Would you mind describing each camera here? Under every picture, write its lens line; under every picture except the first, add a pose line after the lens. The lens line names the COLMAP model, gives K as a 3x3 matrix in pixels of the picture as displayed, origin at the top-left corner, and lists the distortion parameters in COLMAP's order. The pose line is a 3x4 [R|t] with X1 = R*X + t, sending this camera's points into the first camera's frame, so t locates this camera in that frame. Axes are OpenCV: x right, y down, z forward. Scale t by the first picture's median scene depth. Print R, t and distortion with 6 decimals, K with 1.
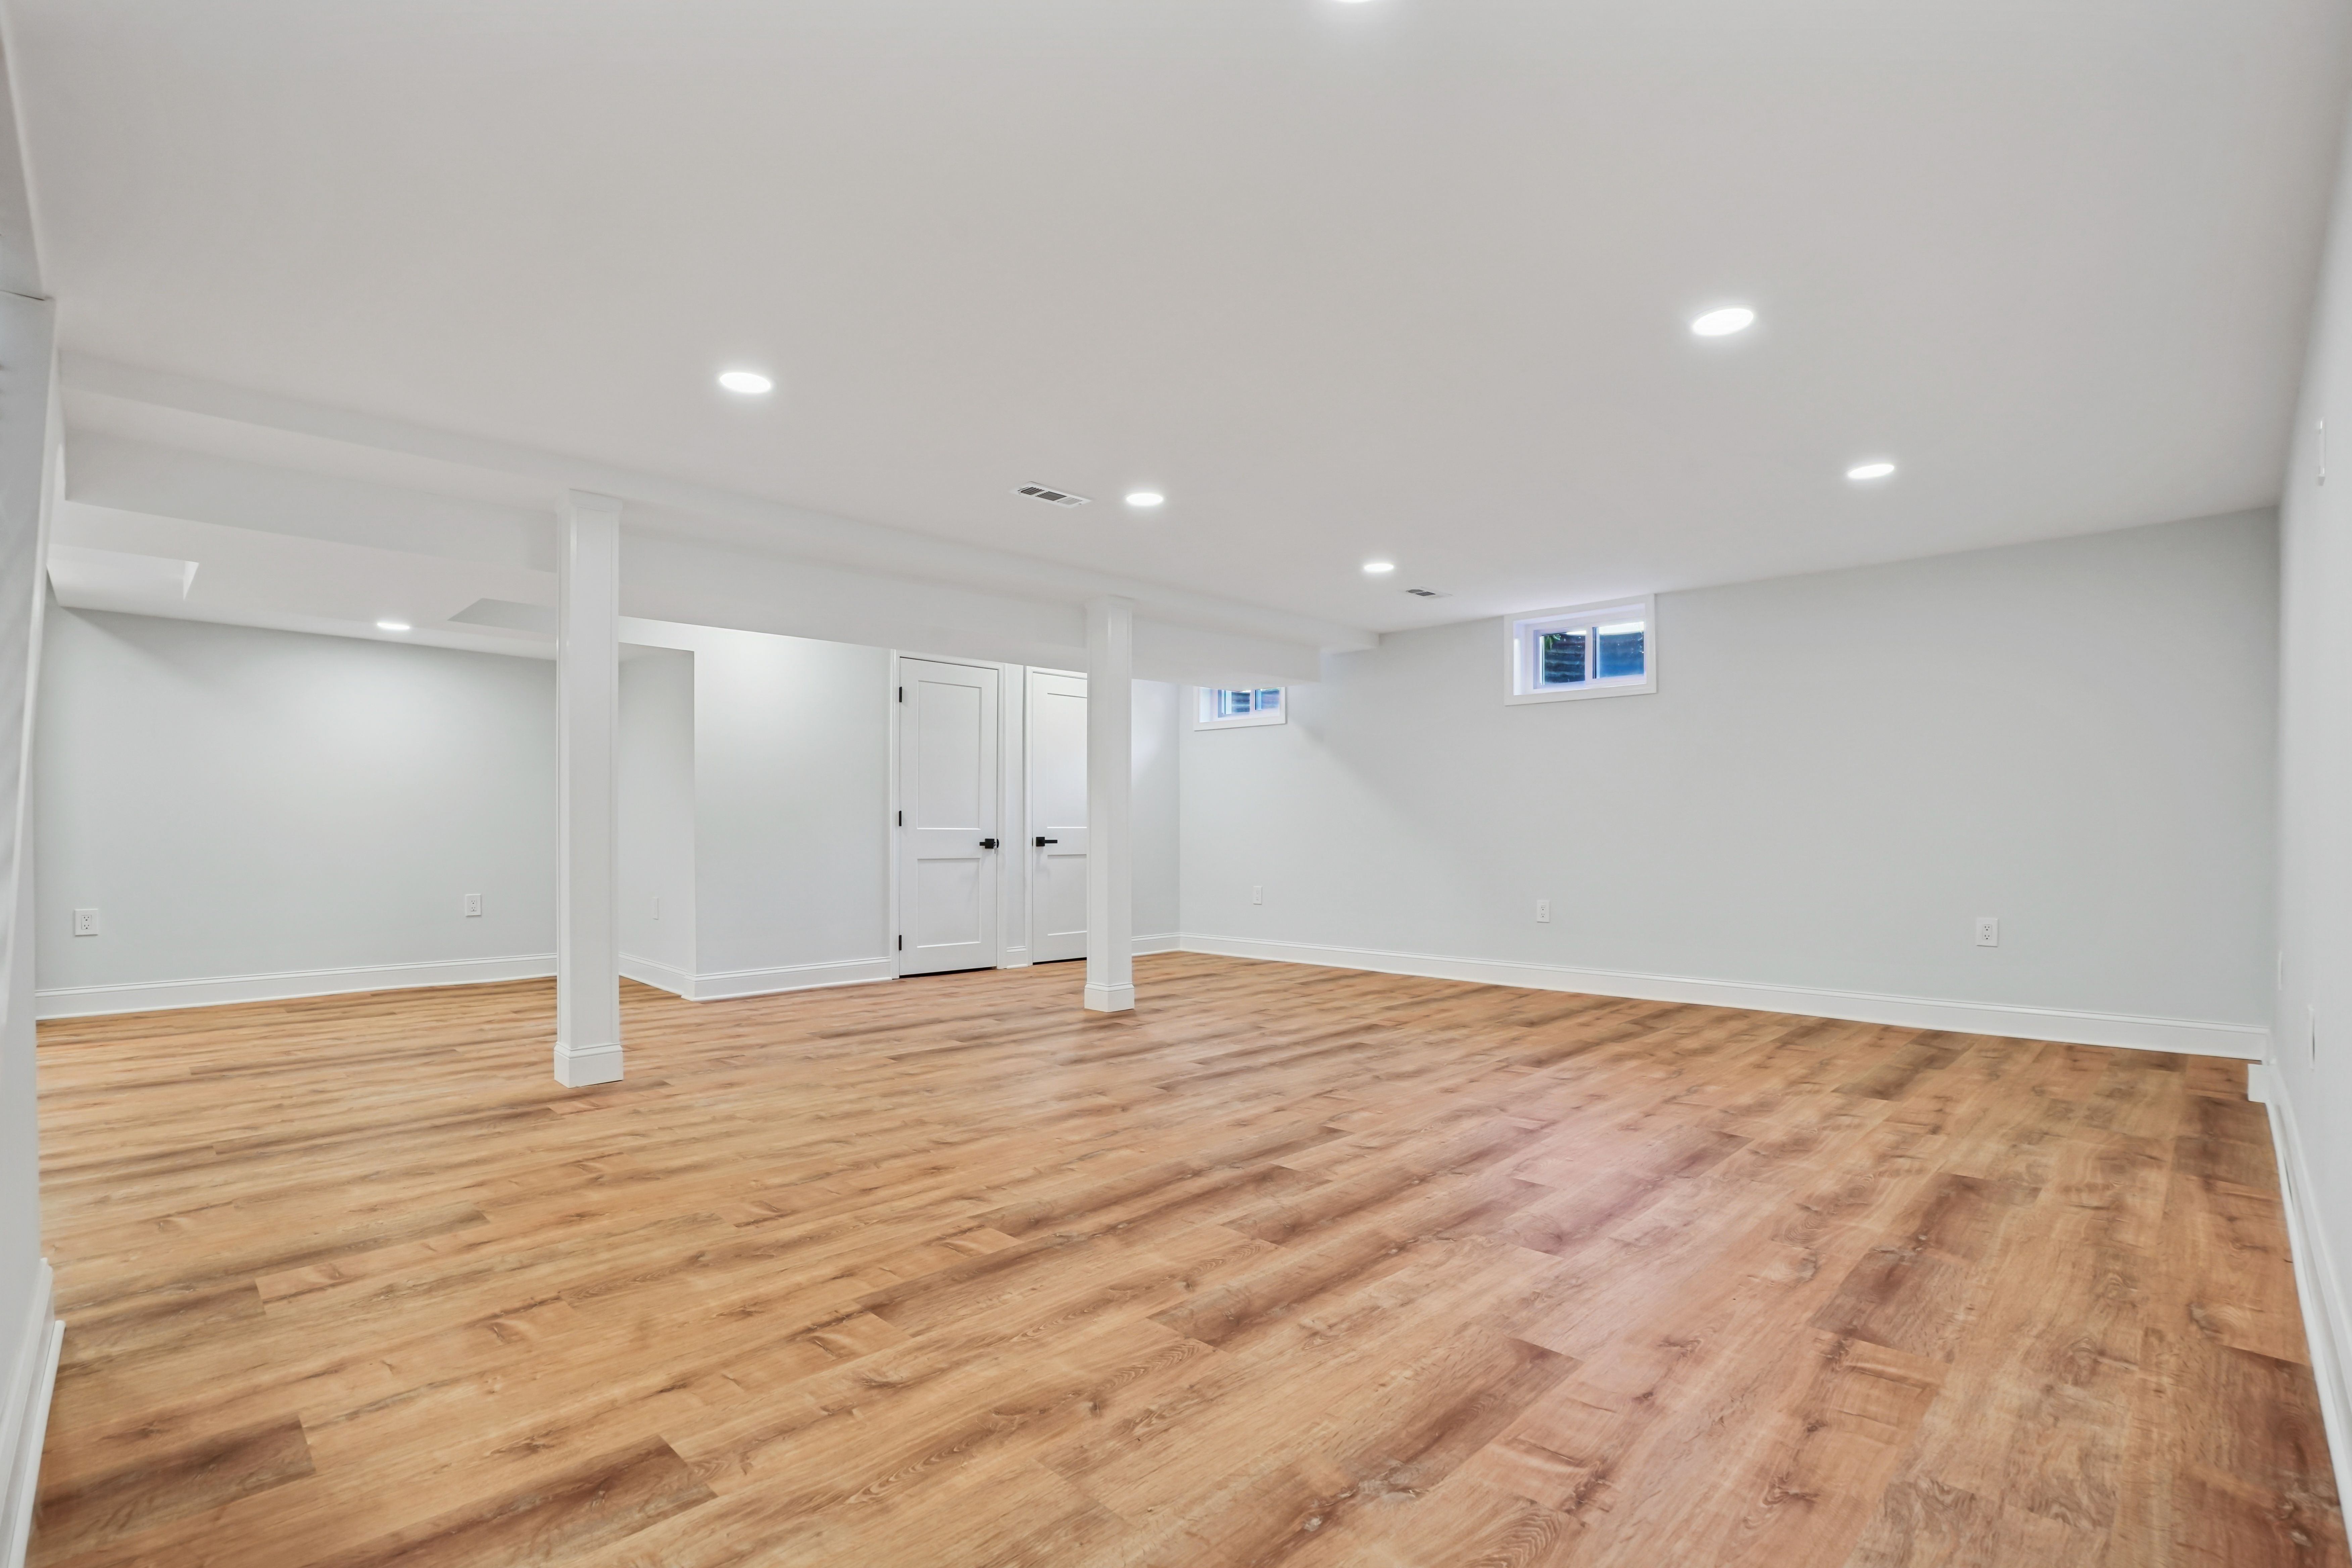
lens RADIAL K [[1108.2, 0, 1180.8], [0, 1108.2, 804.9], [0, 0, 1]] dist [-0.069067, 0.026368]
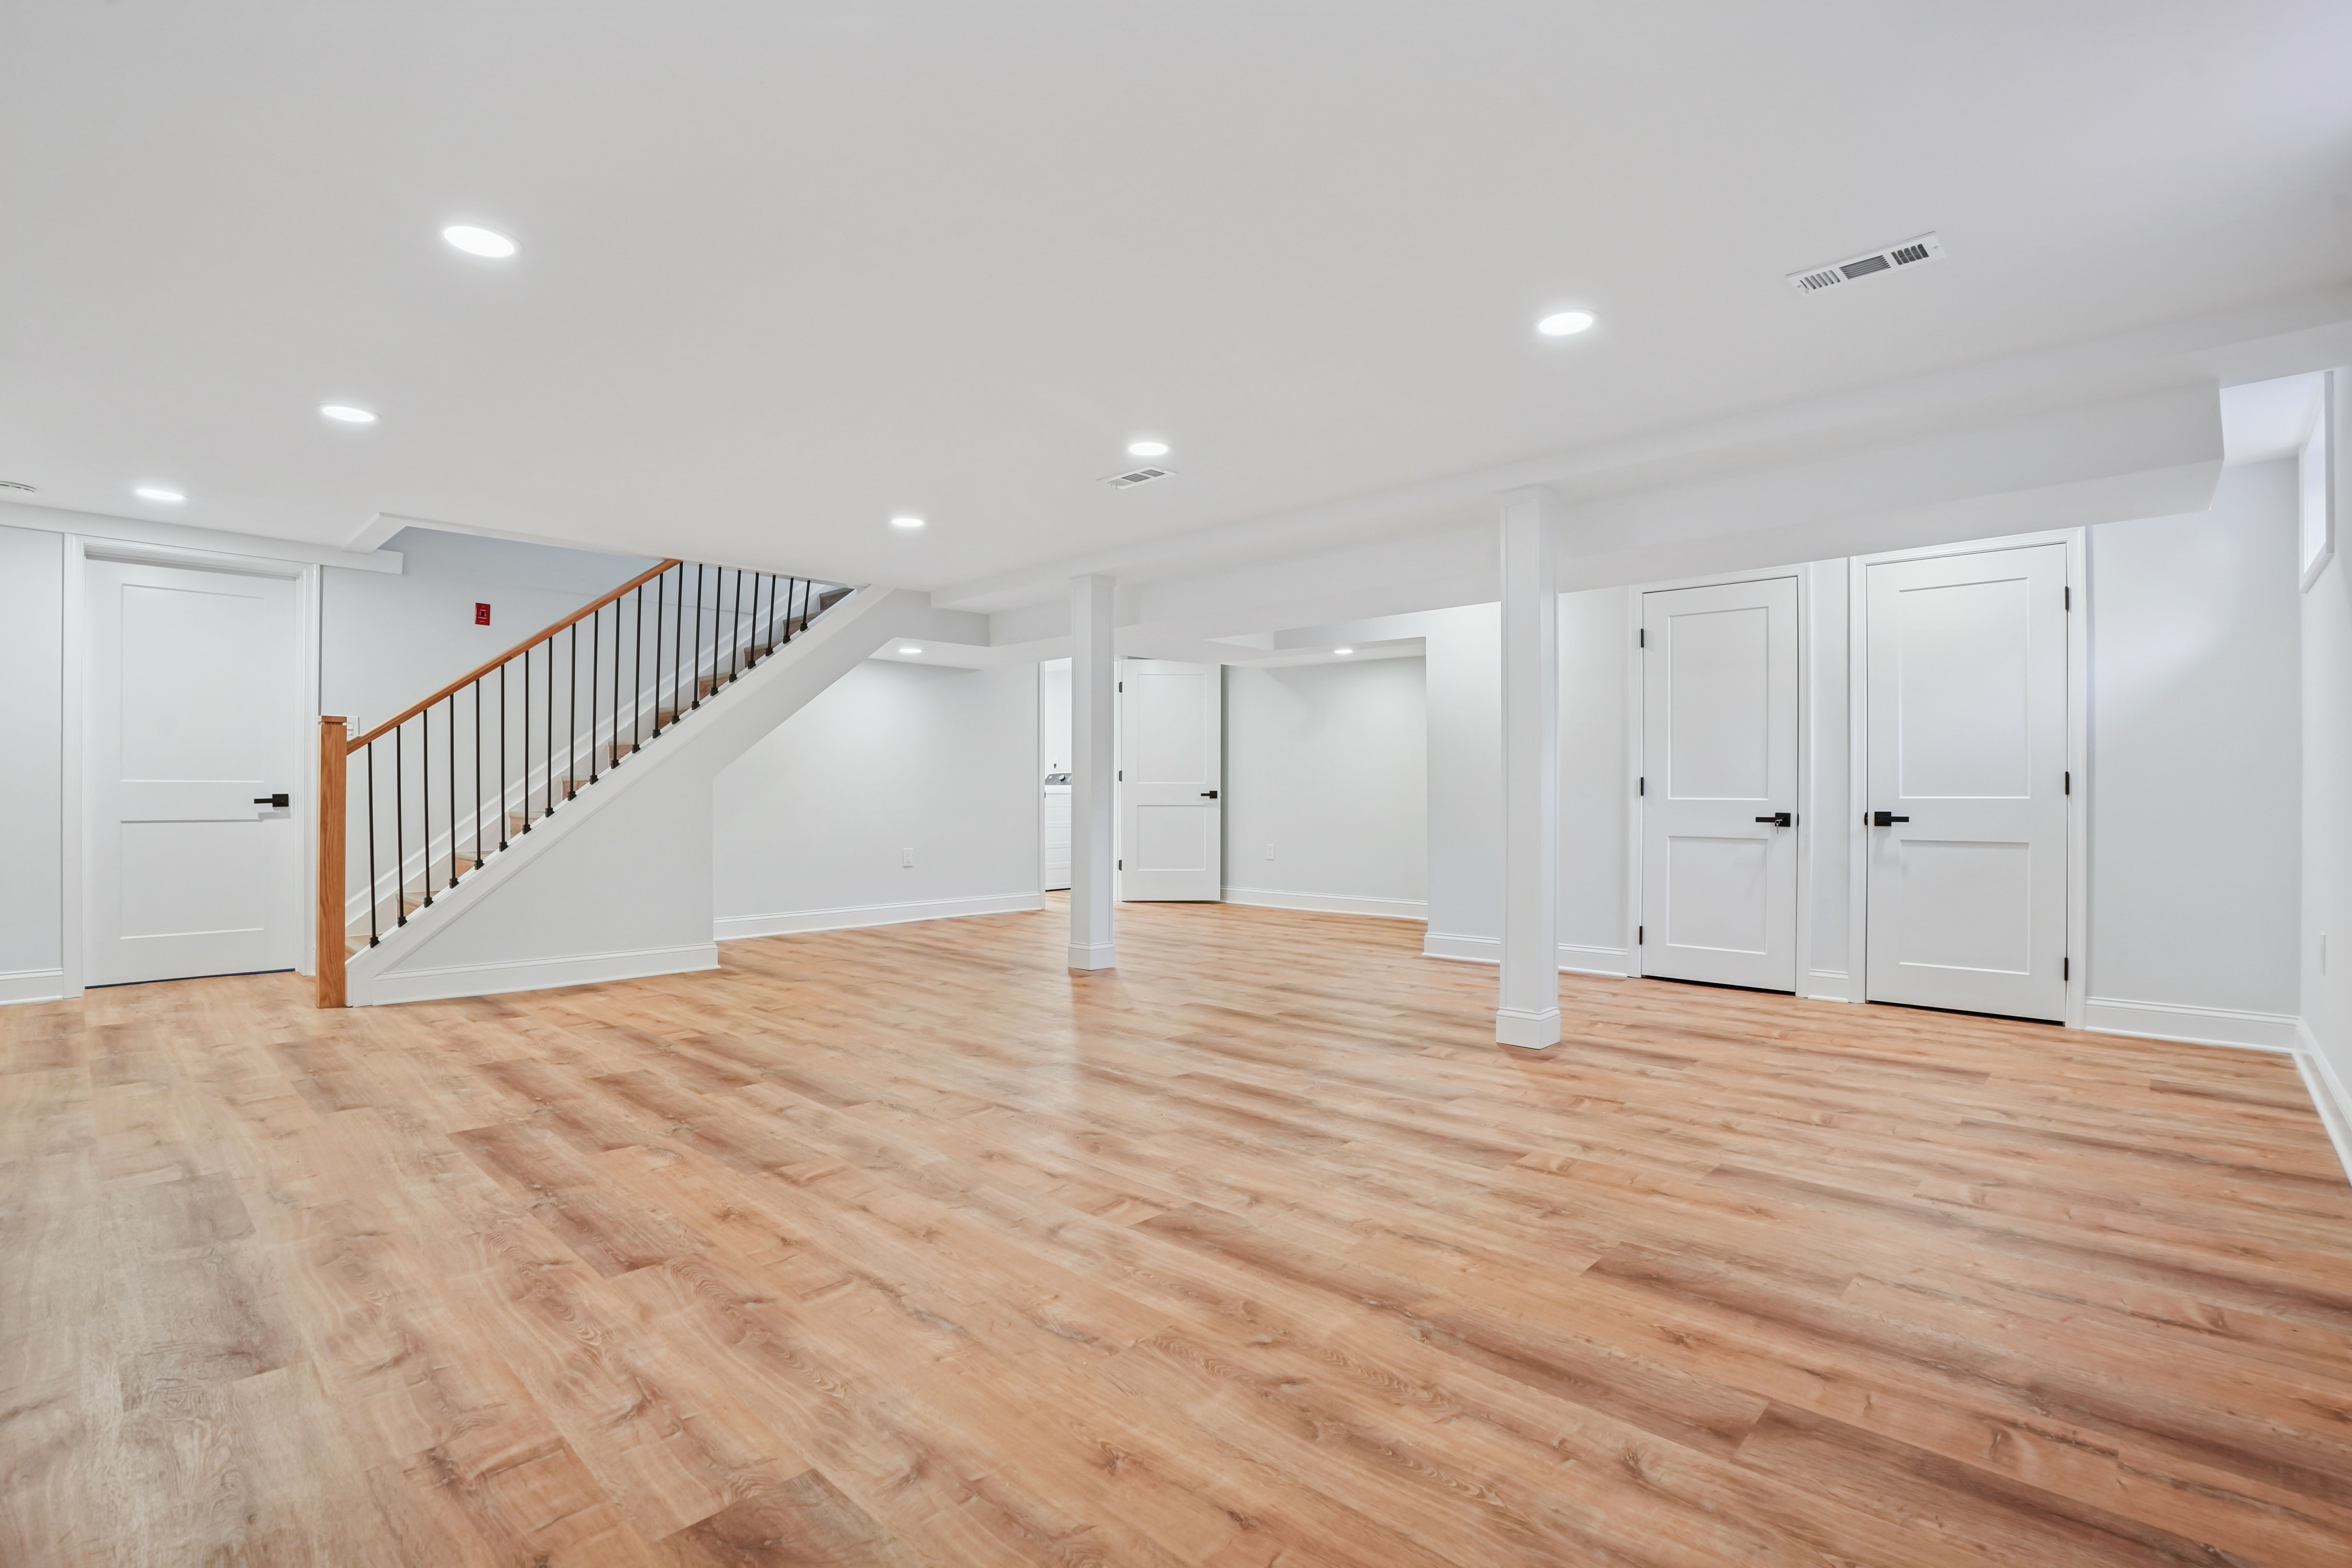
lens RADIAL K [[1095.4, 0, 1176.0], [0, 1095.4, 784.0], [0, 0, 1]] dist [-0.052847, 0.020393]
pose [[0.011646, -0.006365, -0.999912, 1.102540], [0.024692, 0.999677, -0.006076, 0.012939], [0.999627, -0.024619, 0.011800, 1.242986]]
